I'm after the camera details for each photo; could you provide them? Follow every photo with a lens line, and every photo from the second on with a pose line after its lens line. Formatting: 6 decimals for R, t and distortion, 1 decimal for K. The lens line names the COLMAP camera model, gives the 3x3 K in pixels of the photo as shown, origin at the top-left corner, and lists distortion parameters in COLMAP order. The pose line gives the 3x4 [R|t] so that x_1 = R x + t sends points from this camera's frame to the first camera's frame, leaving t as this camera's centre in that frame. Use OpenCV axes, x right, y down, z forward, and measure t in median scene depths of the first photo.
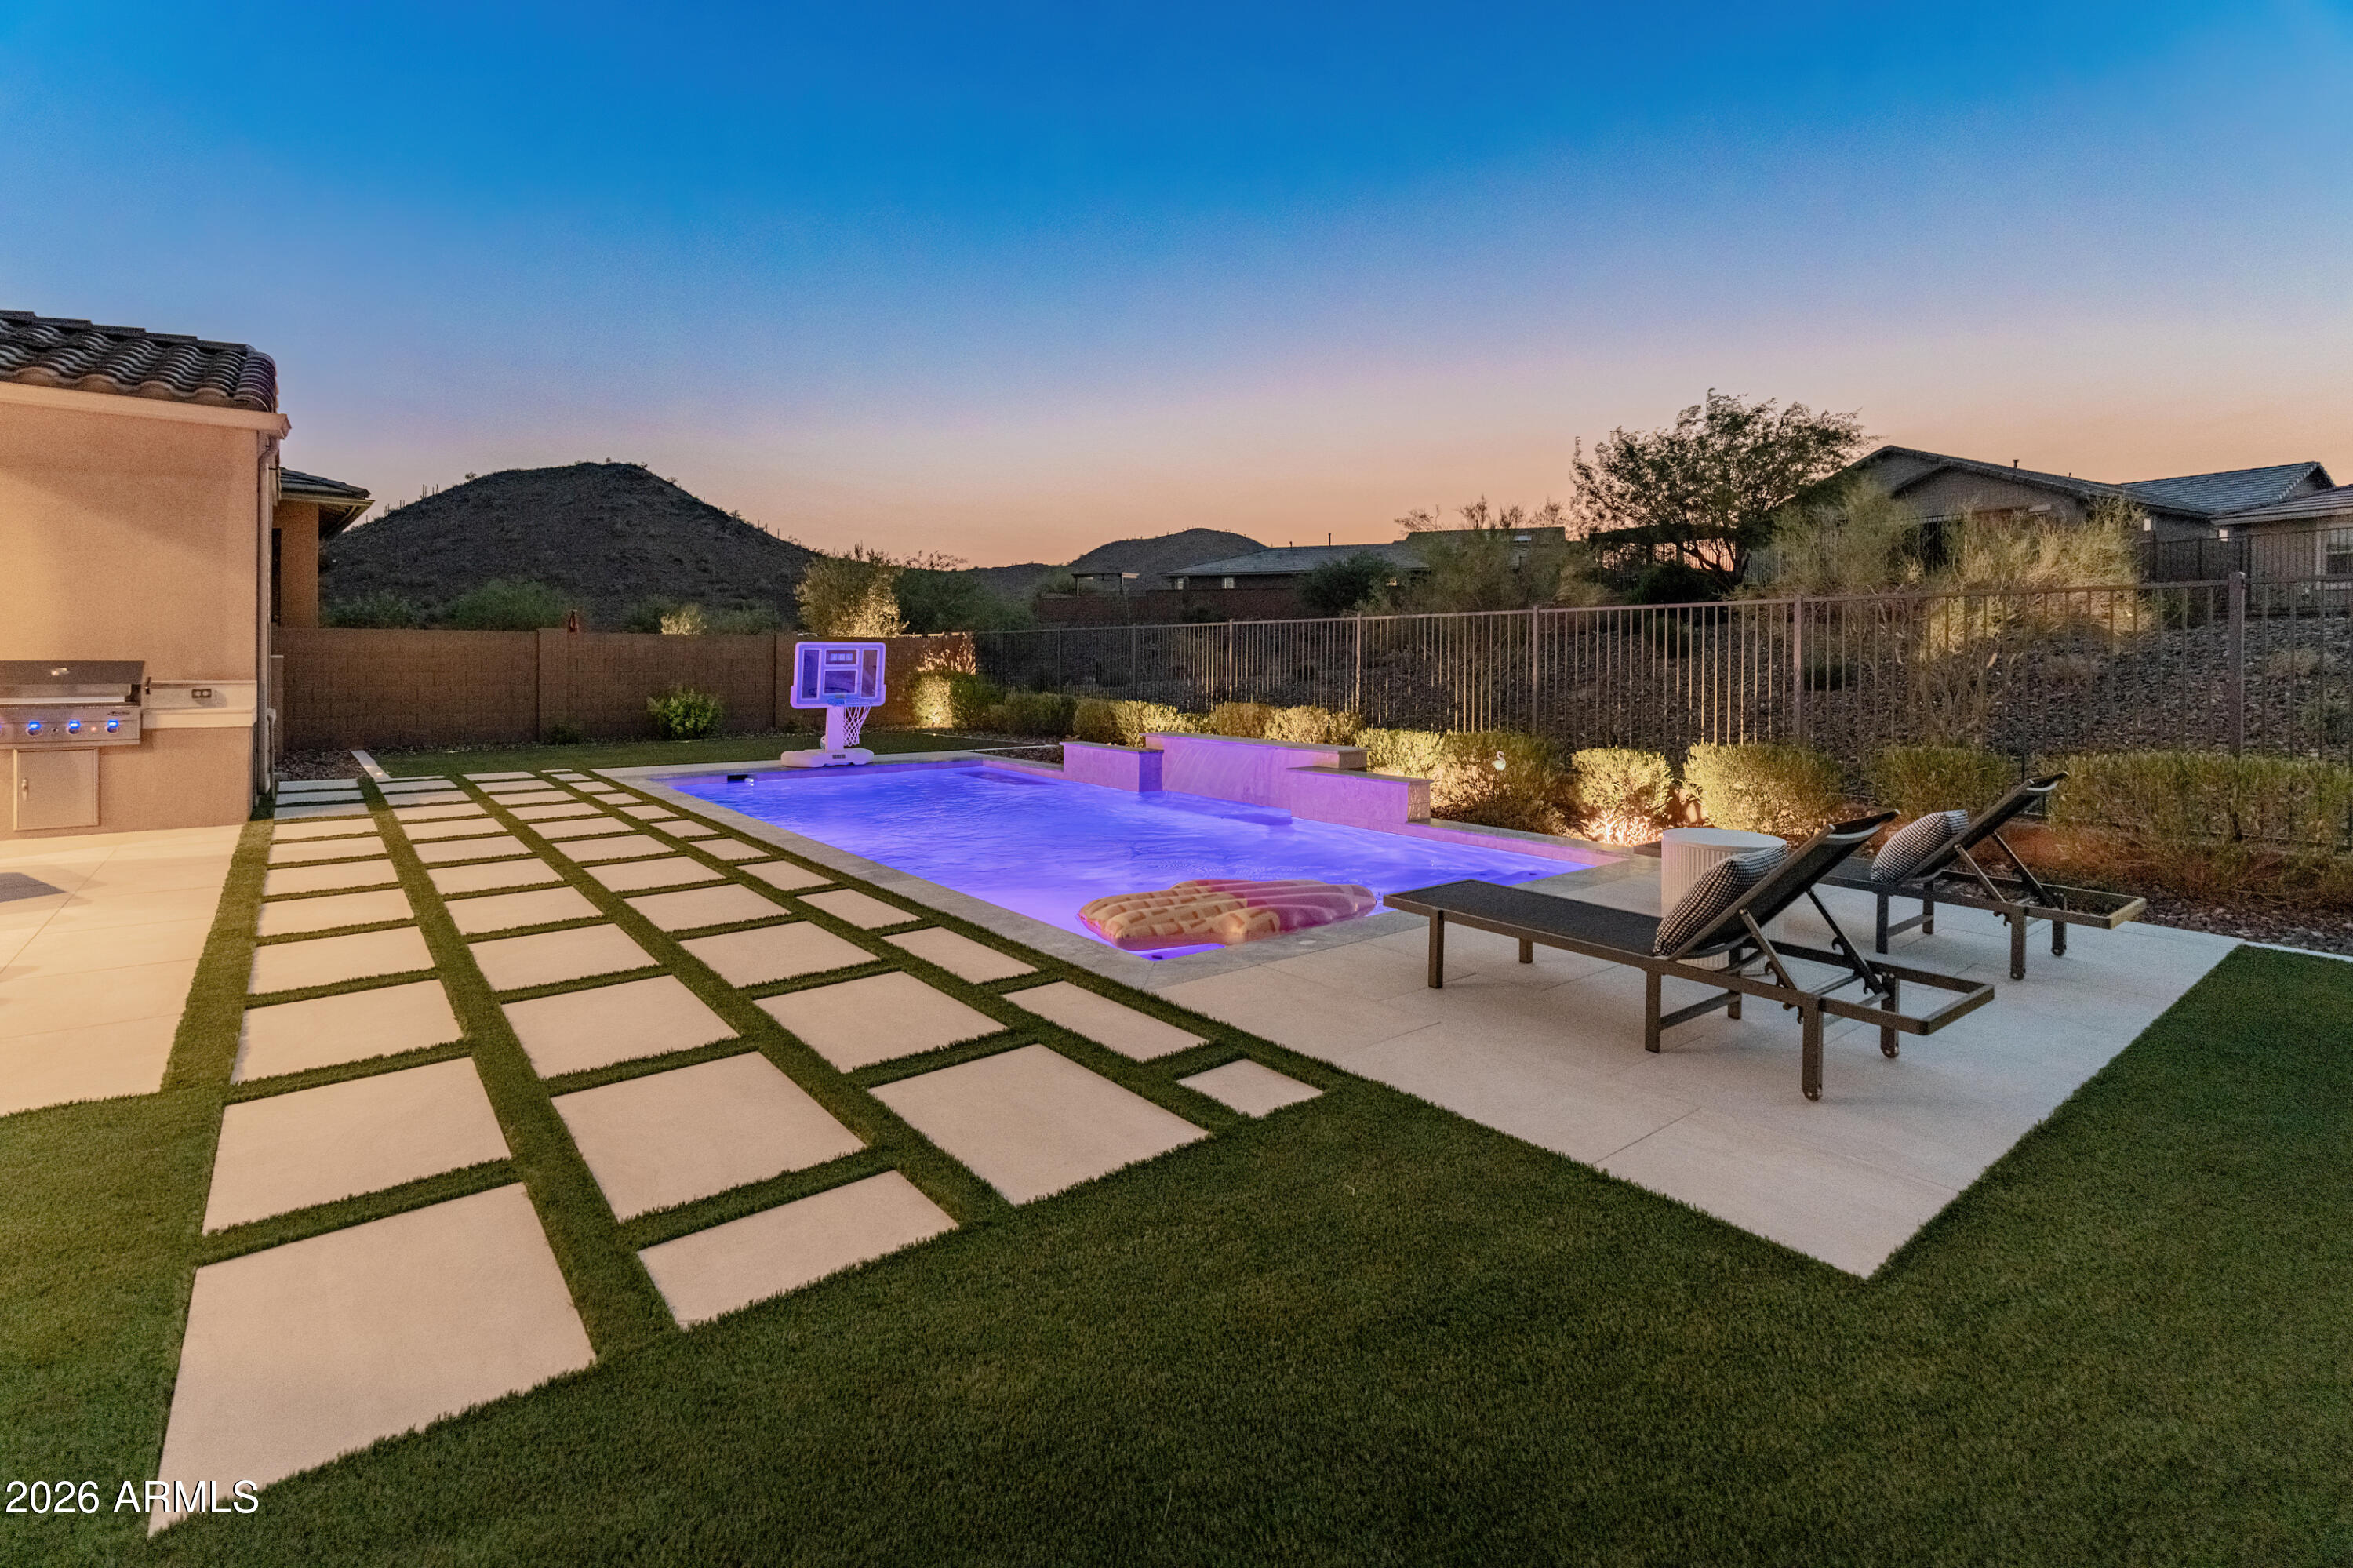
lens RADIAL K [[1111.2, 0, 1171.3], [0, 1111.2, 665.0], [0, 0, 1]] dist [-0.025744, 0.021576]
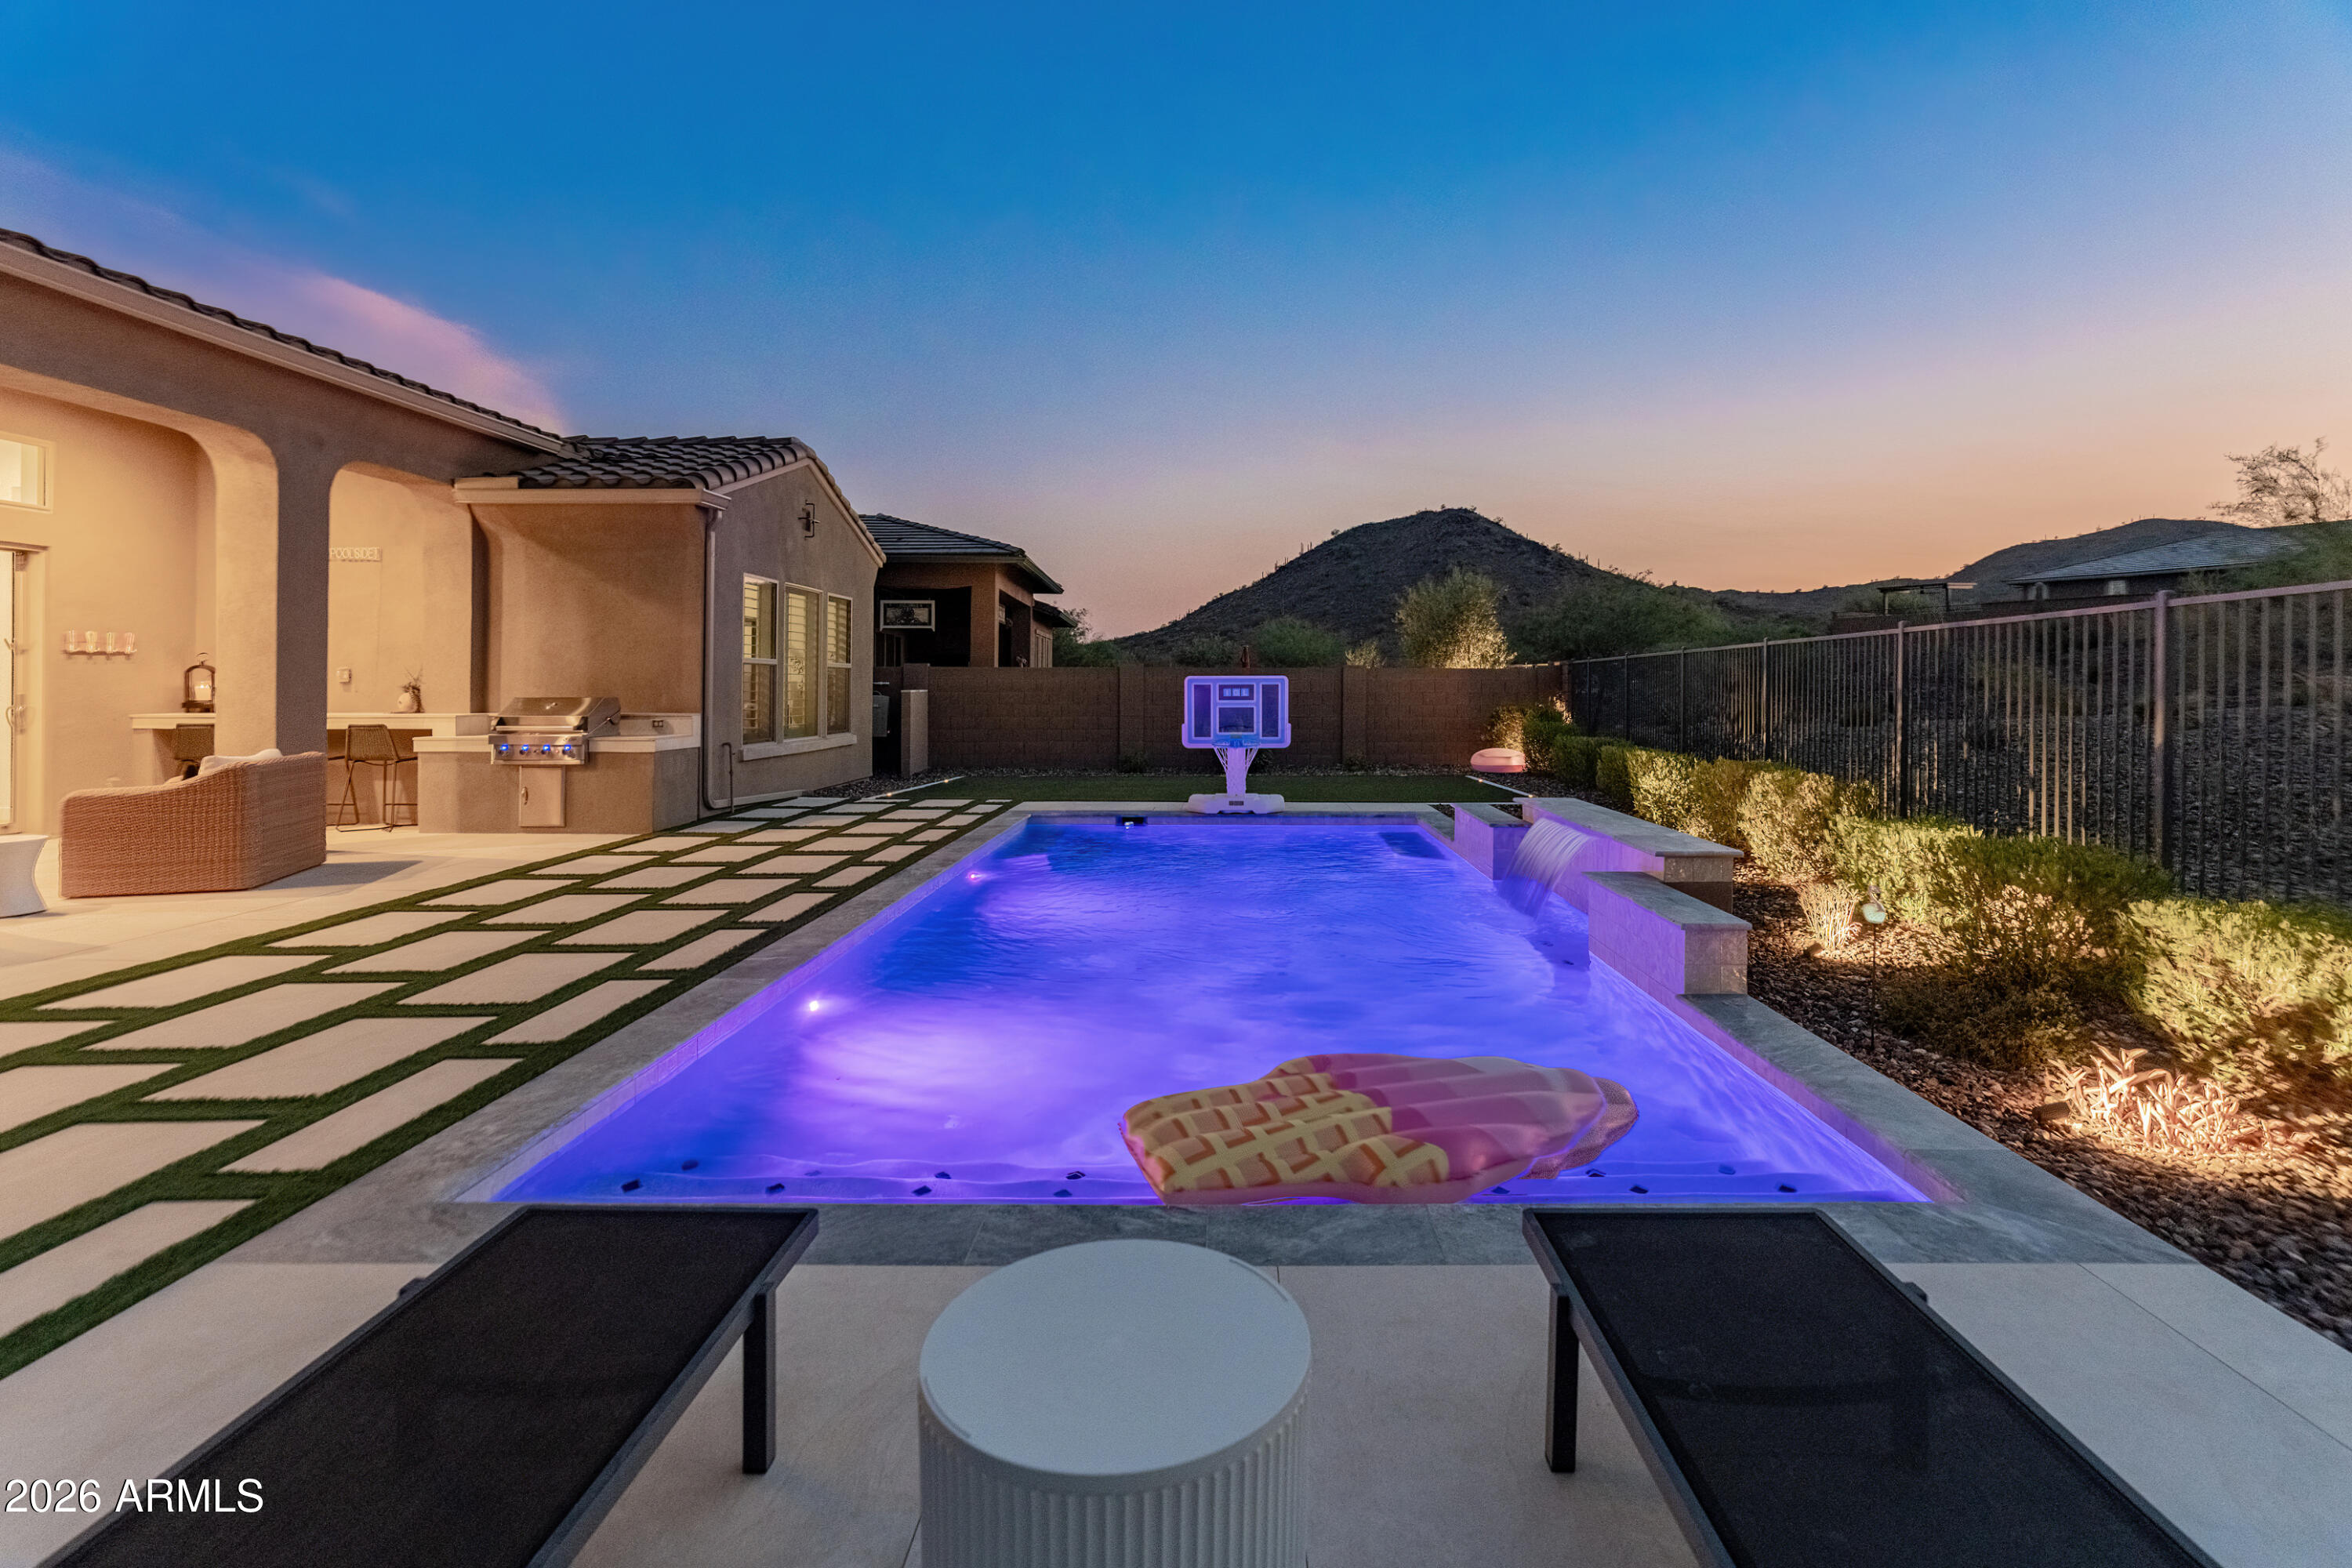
lens RADIAL K [[1115.5, 0, 1224.3], [0, 1115.5, 675.0], [0, 0, 1]] dist [-0.026077, 0.021718]
pose [[0.782005, -0.008658, -0.623212, 0.287816], [-0.002616, 0.999849, -0.017173, -0.006441], [0.623267, 0.015060, 0.781864, 0.320084]]
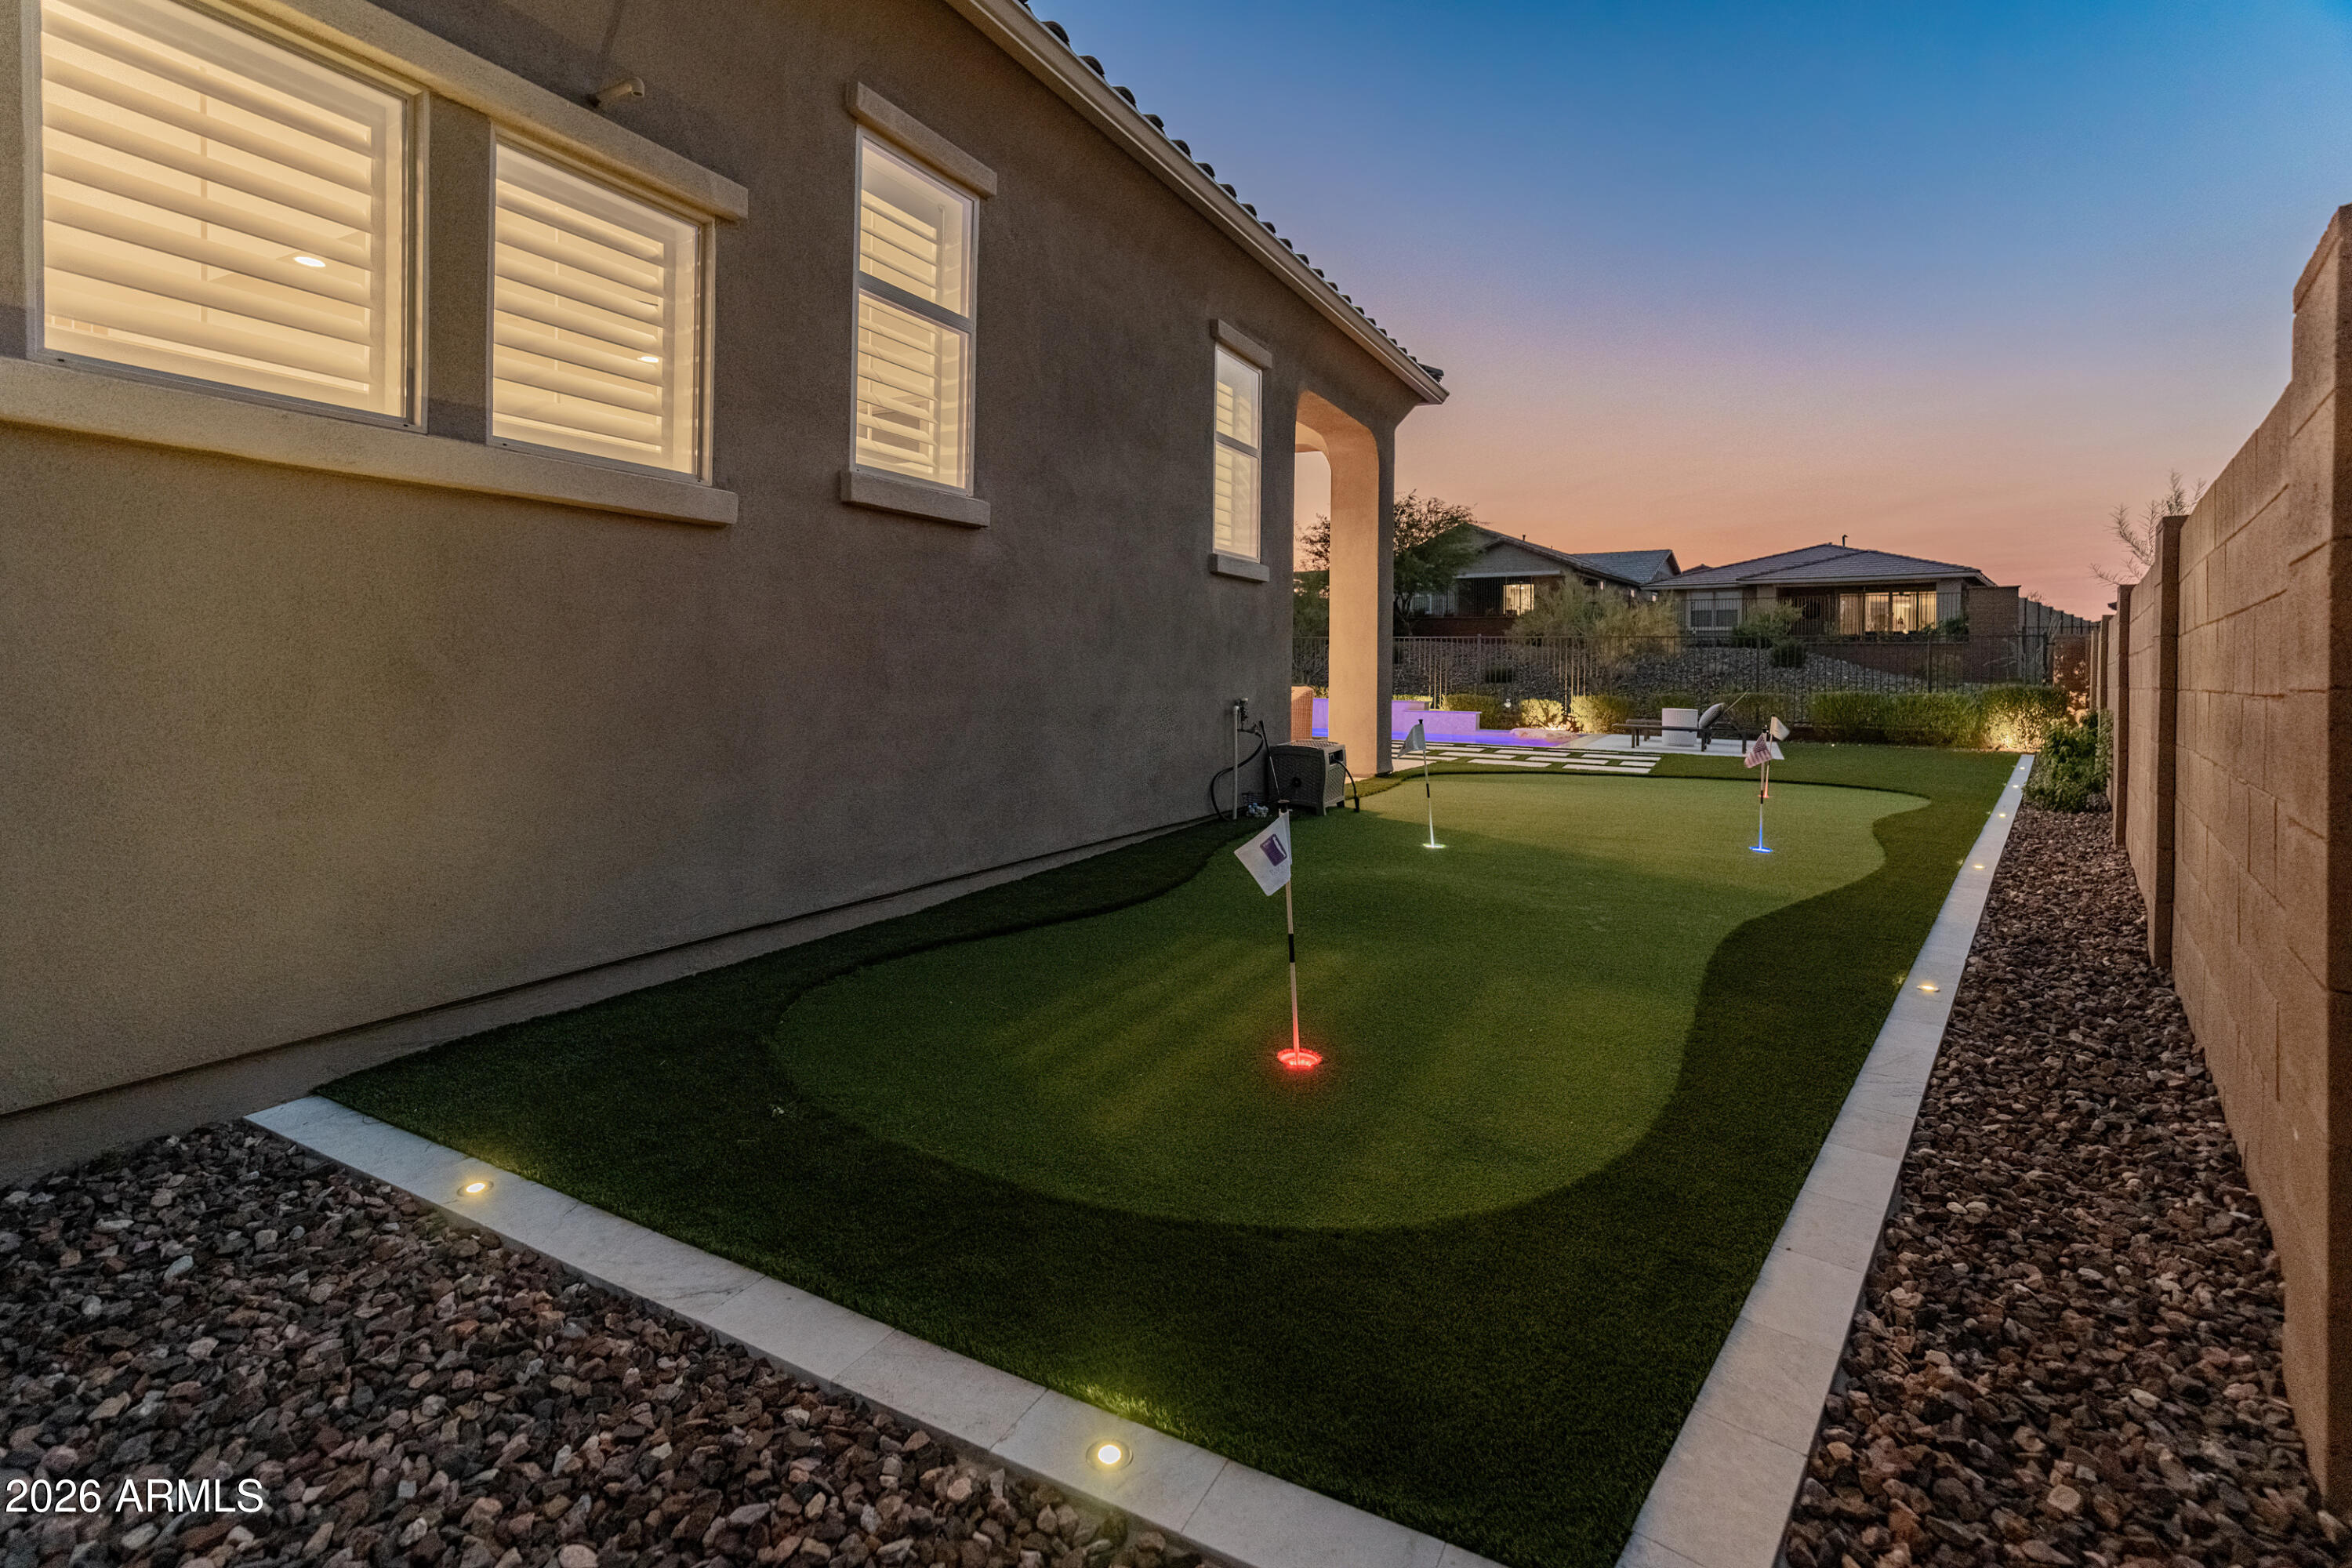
lens RADIAL K [[1072.2, 0, 1162.4], [0, 1072.2, 763.1], [0, 0, 1]] dist [-0.008479, 0.001003]
pose [[0.920065, -0.020918, 0.391206, -0.953800], [-0.013034, 0.996386, 0.083931, 0.024945], [-0.391548, -0.082321, 0.916468, -0.600697]]
